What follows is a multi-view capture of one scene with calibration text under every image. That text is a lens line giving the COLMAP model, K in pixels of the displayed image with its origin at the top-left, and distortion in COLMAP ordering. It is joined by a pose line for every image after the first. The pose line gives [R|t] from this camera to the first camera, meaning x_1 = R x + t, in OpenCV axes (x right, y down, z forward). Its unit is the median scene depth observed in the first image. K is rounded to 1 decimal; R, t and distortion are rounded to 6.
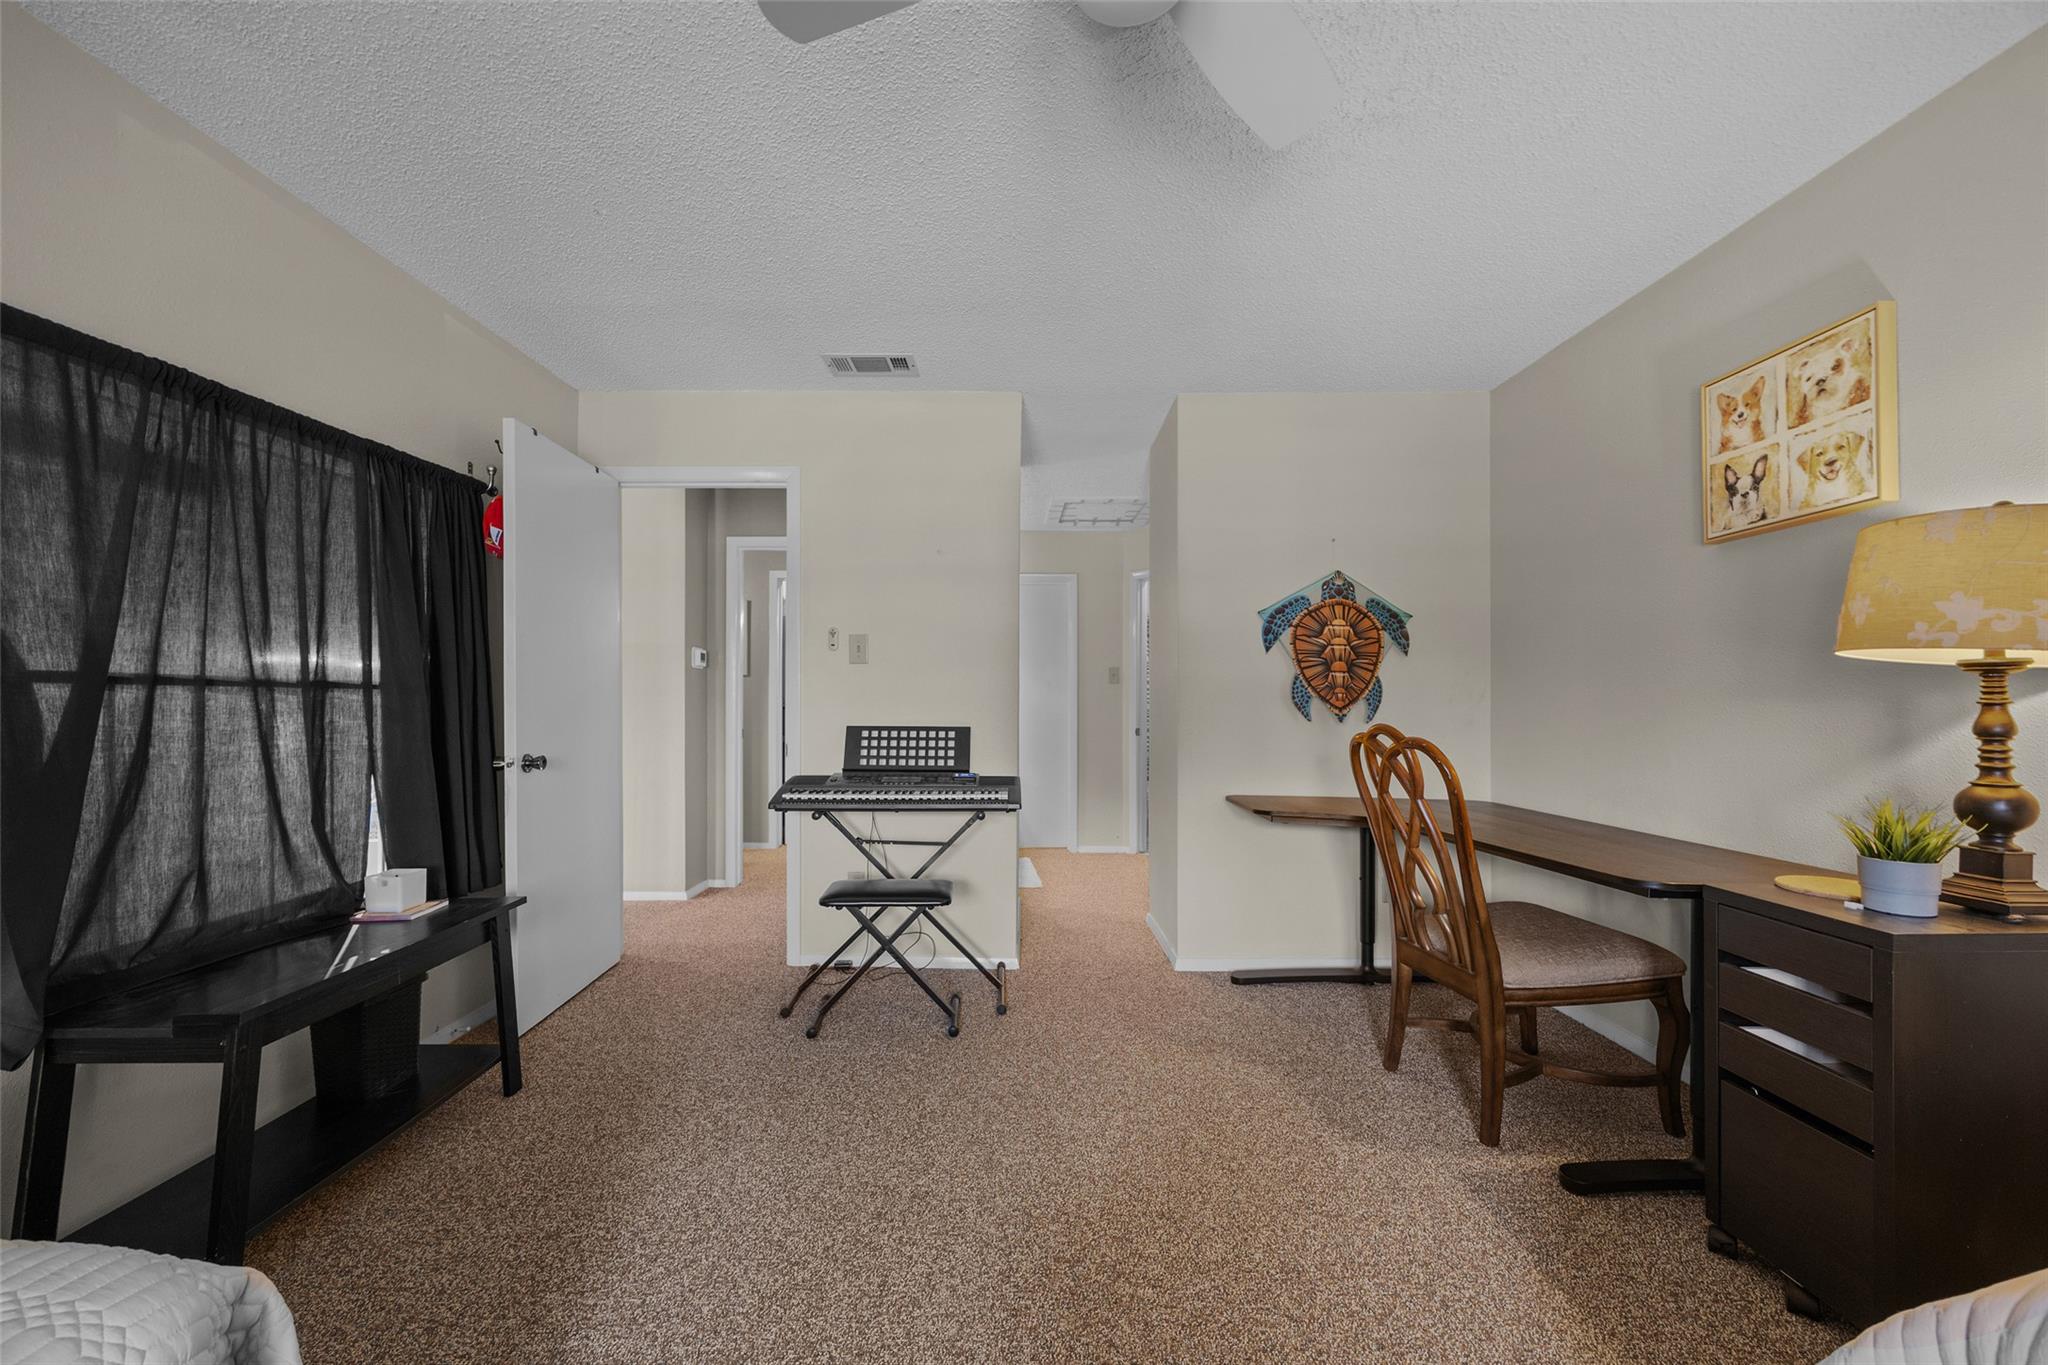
lens RADIAL K [[788.0, 0, 1018.5], [0, 788.0, 699.8], [0, 0, 1]] dist [0.000556, 0.000037]
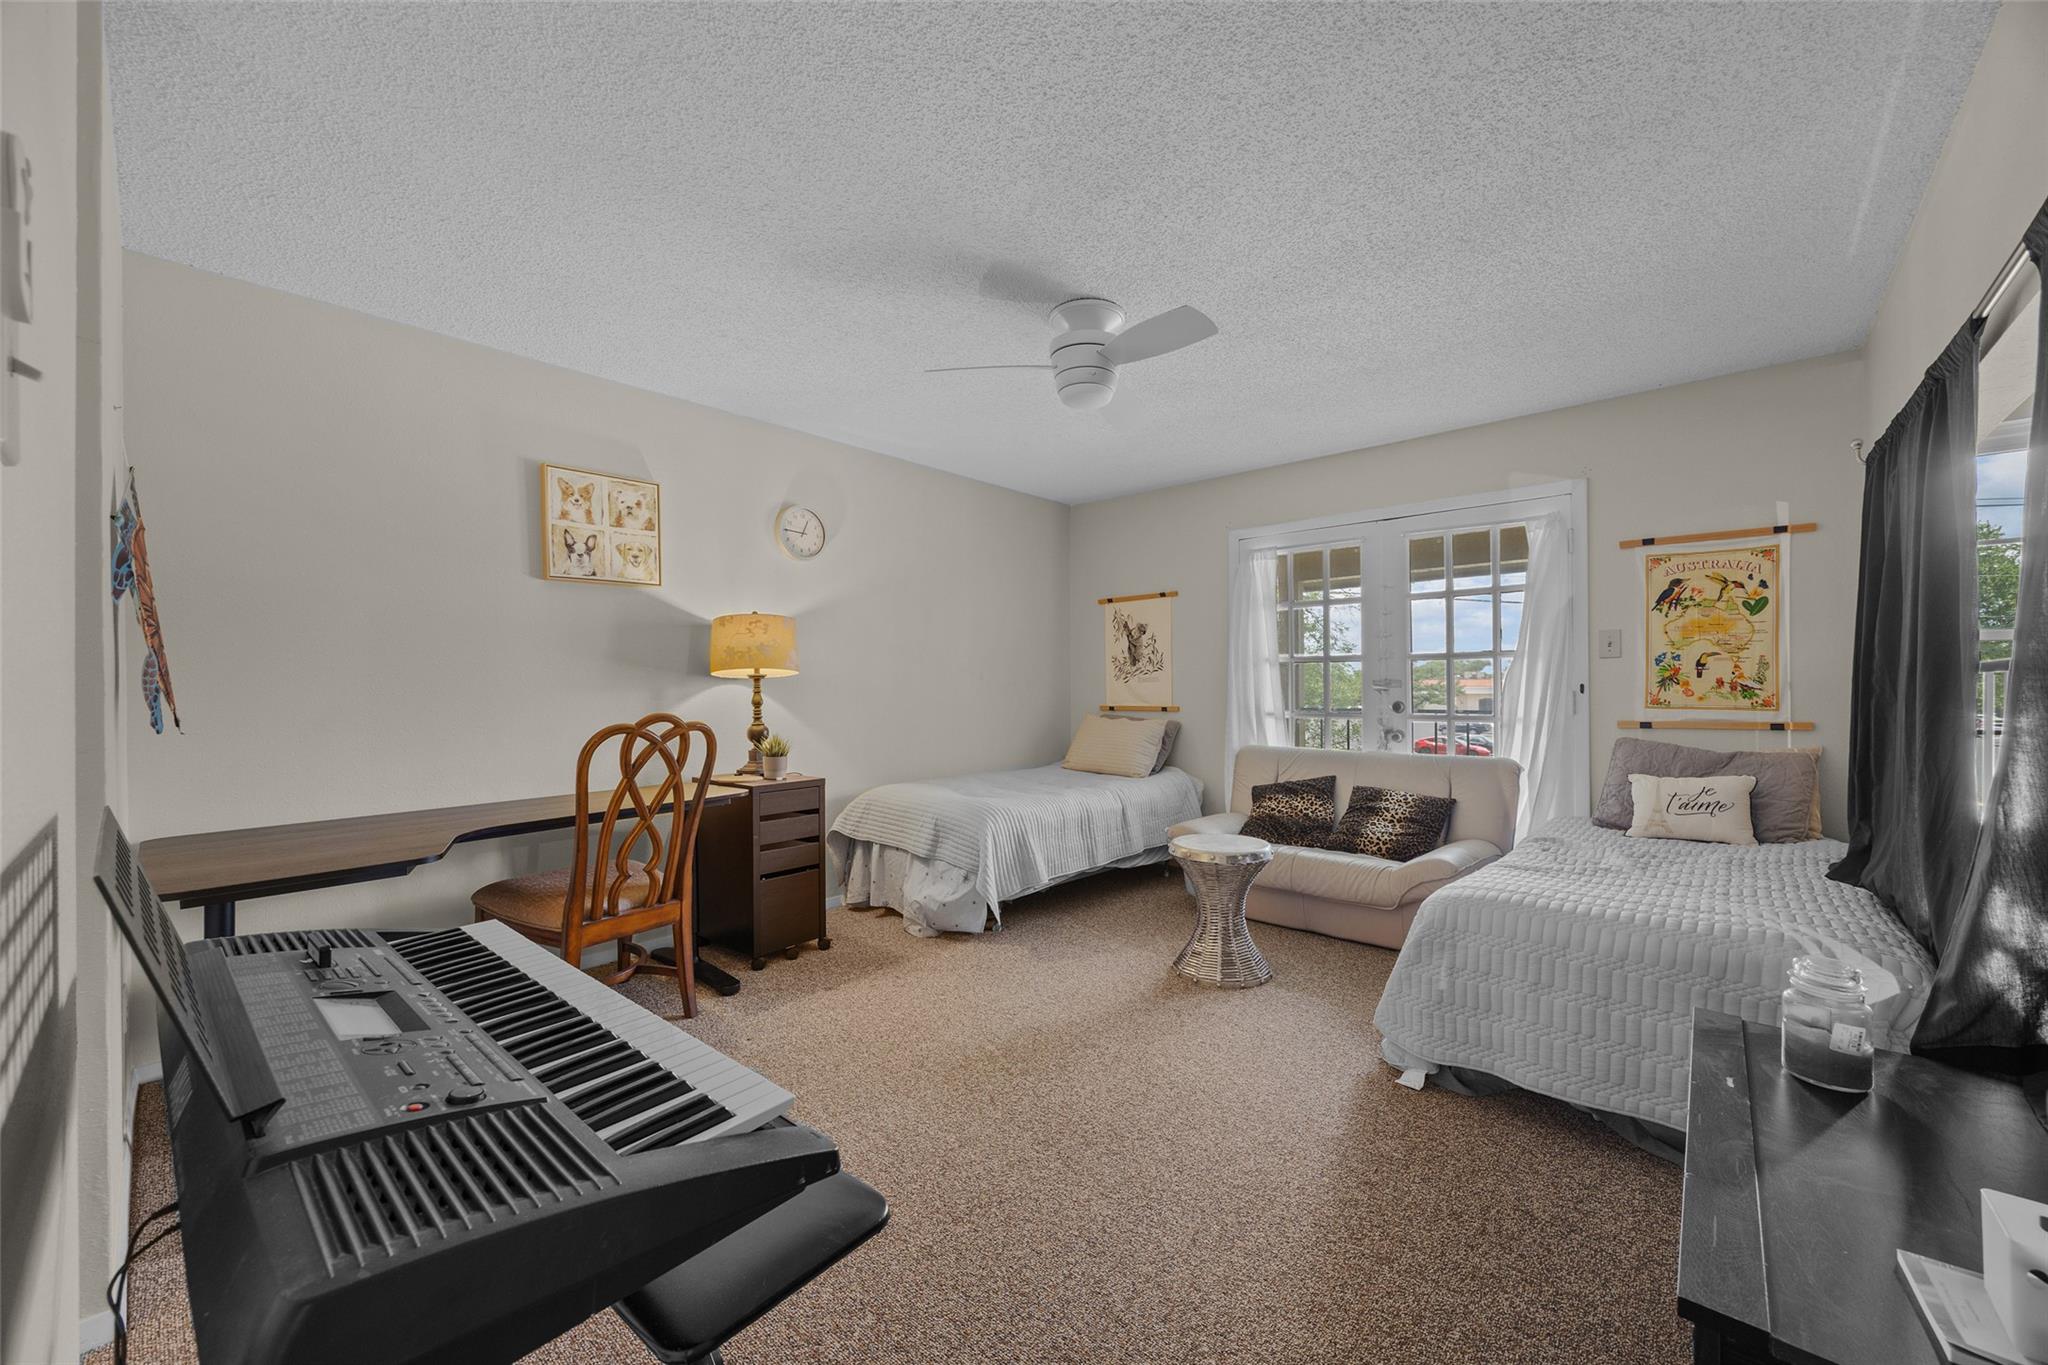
lens RADIAL K [[788.0, 0, 1018.3], [0, 788.0, 686.0], [0, 0, 1]] dist [0.000556, 0.000037]
pose [[-0.745892, 0.001126, 0.666066, -0.738276], [0.003045, 0.999994, 0.001719, -0.010676], [-0.666060, 0.003310, -0.745890, 1.640692]]
